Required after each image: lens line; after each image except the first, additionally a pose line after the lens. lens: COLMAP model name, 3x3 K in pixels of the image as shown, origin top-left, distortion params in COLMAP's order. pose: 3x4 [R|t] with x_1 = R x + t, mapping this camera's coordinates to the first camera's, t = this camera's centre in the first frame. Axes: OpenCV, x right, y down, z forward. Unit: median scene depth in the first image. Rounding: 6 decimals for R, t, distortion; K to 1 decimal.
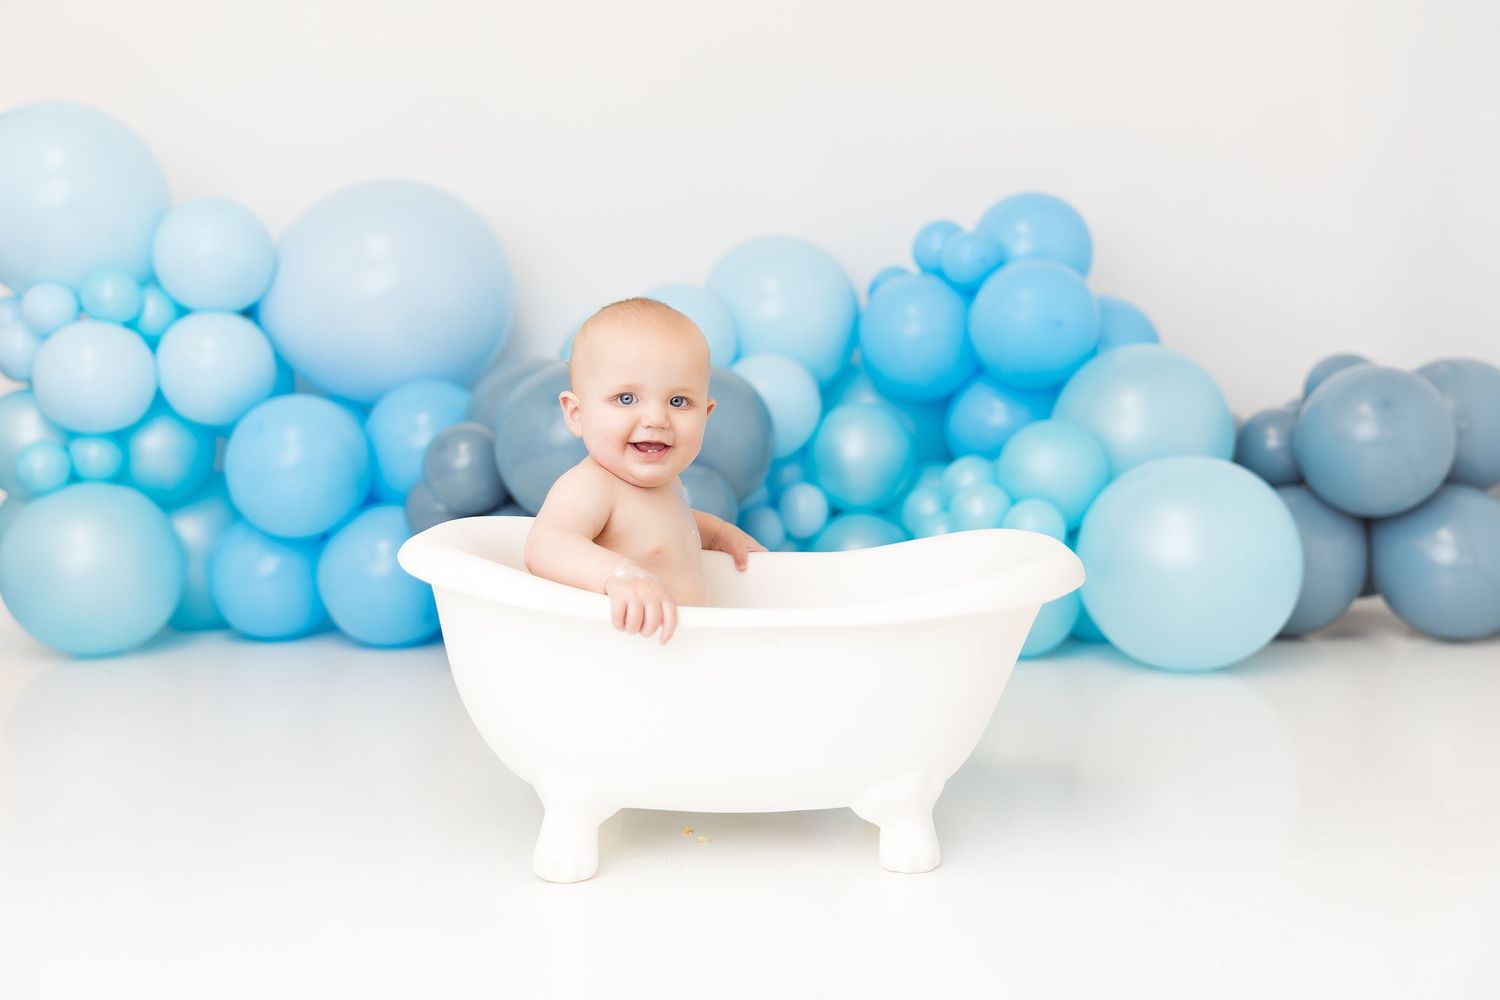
lens RADIAL K [[1693.5, 0, 786.4], [0, 1693.5, 525.4], [0, 0, 1]] dist [0.028063, 0.000000]
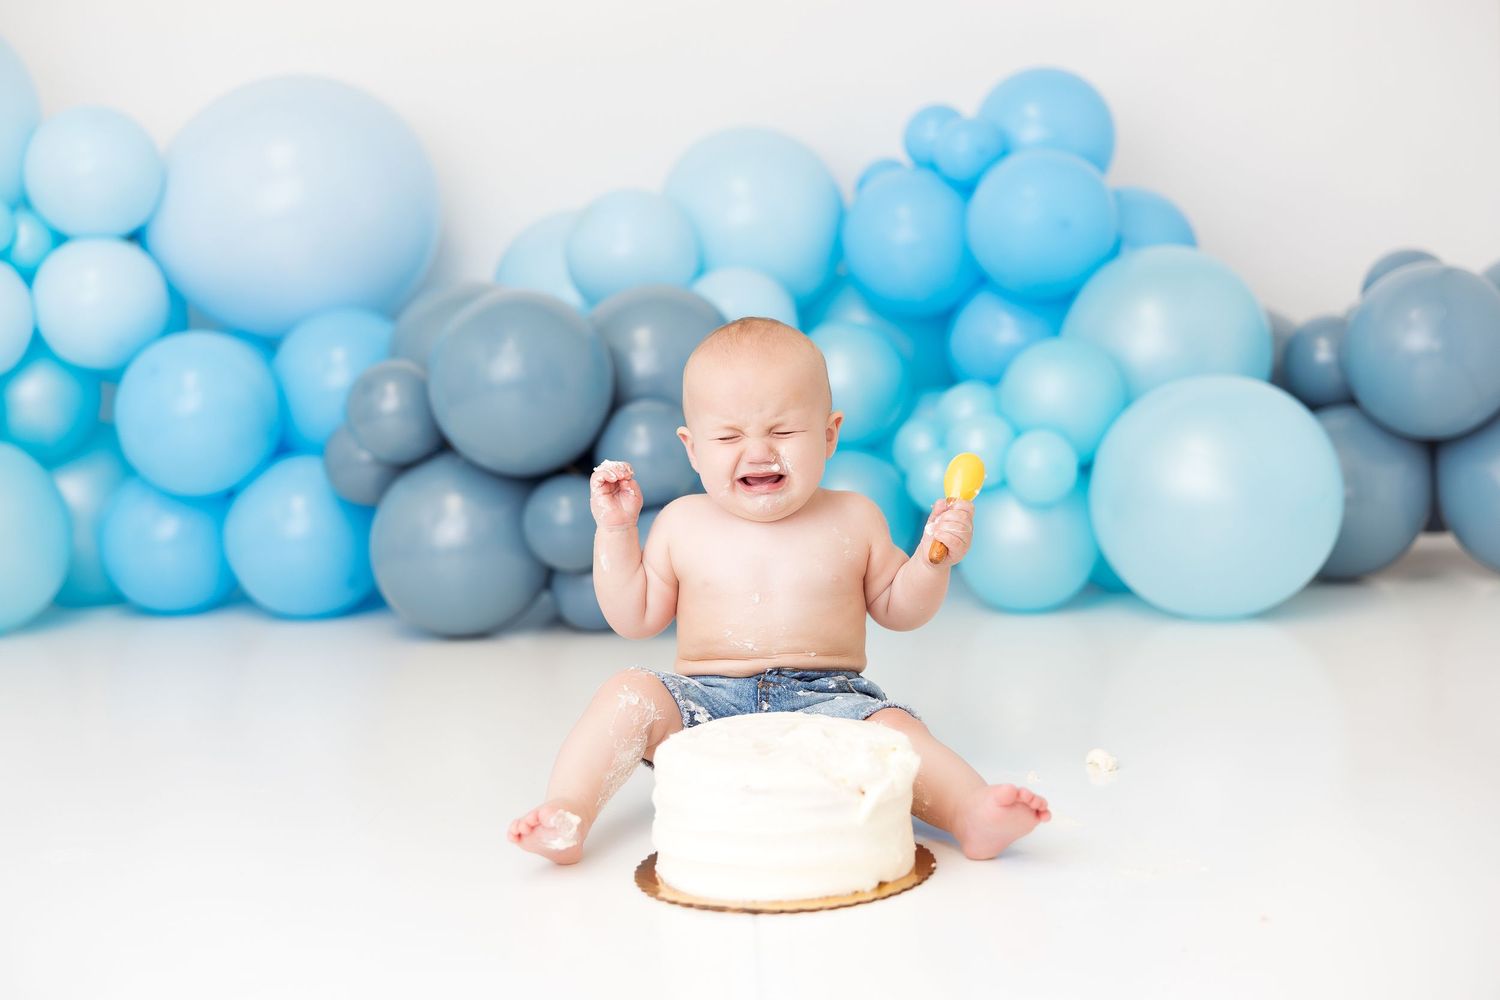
lens RADIAL K [[2340.3, 0, 746.6], [0, 2340.3, 502.2], [0, 0, 1]] dist [0.009318, 0.000000]
pose [[0.999411, -0.026106, -0.022280, 0.018429], [0.026431, 0.999547, 0.014425, 0.000721], [0.021894, -0.015005, 0.999648, -0.193396]]
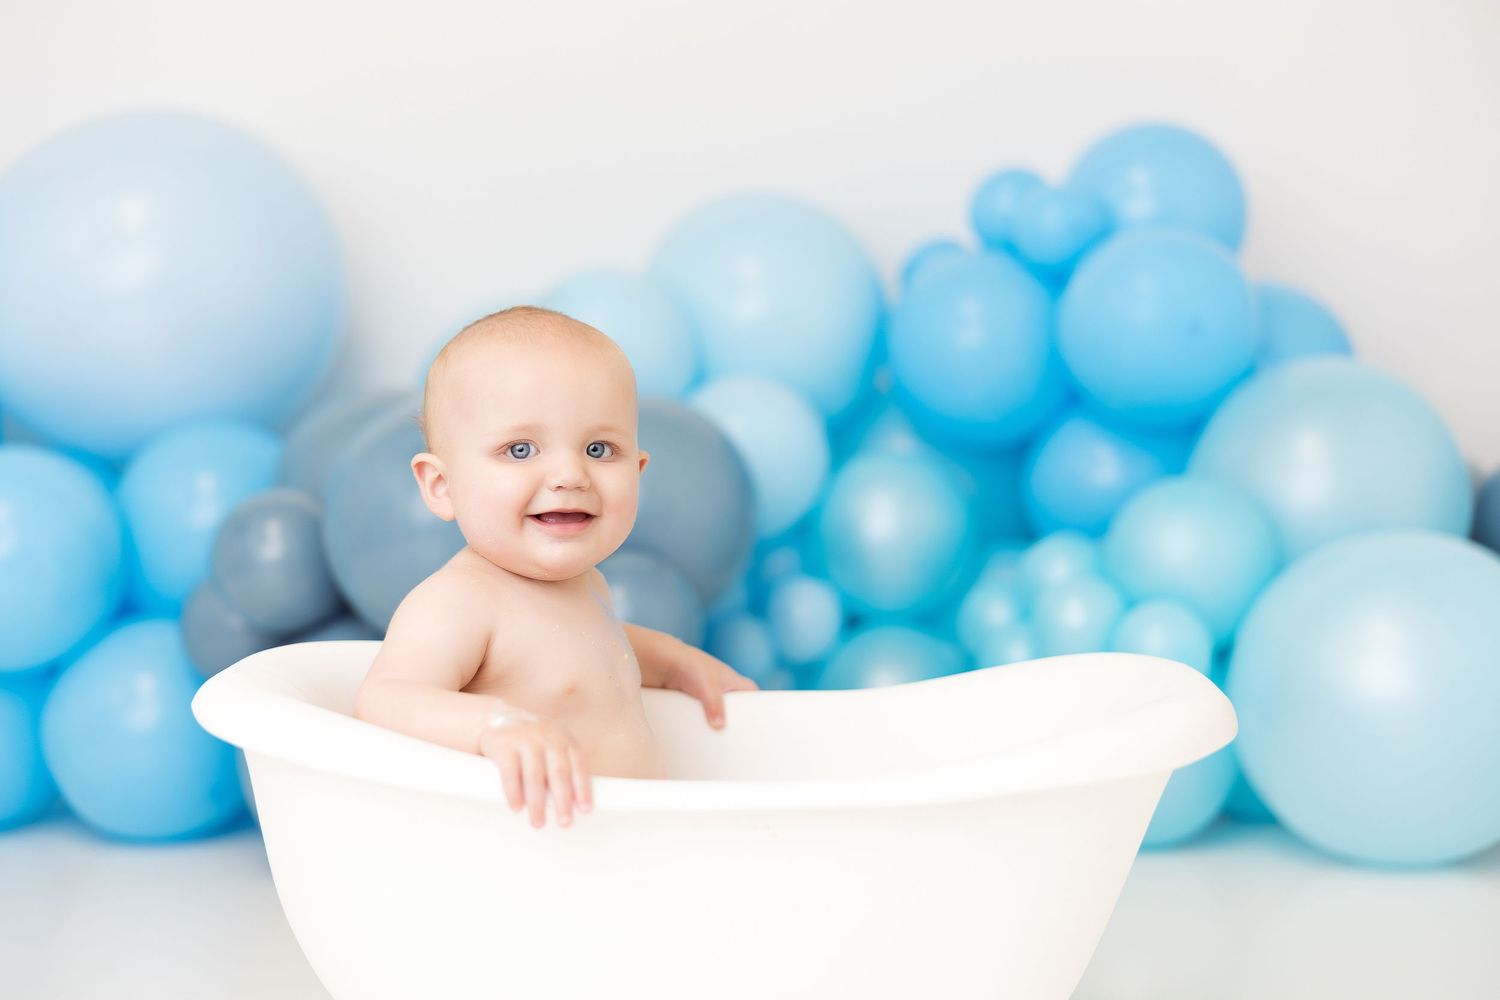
lens RADIAL K [[2755.3, 0, 808.6], [0, 2755.3, 532.8], [0, 0, 1]] dist [0.011729, 0.000000]
pose [[0.999829, -0.009386, 0.015916, -0.004325], [0.009936, 0.999342, -0.034872, -0.005582], [-0.015578, 0.035025, 0.999265, -0.041563]]
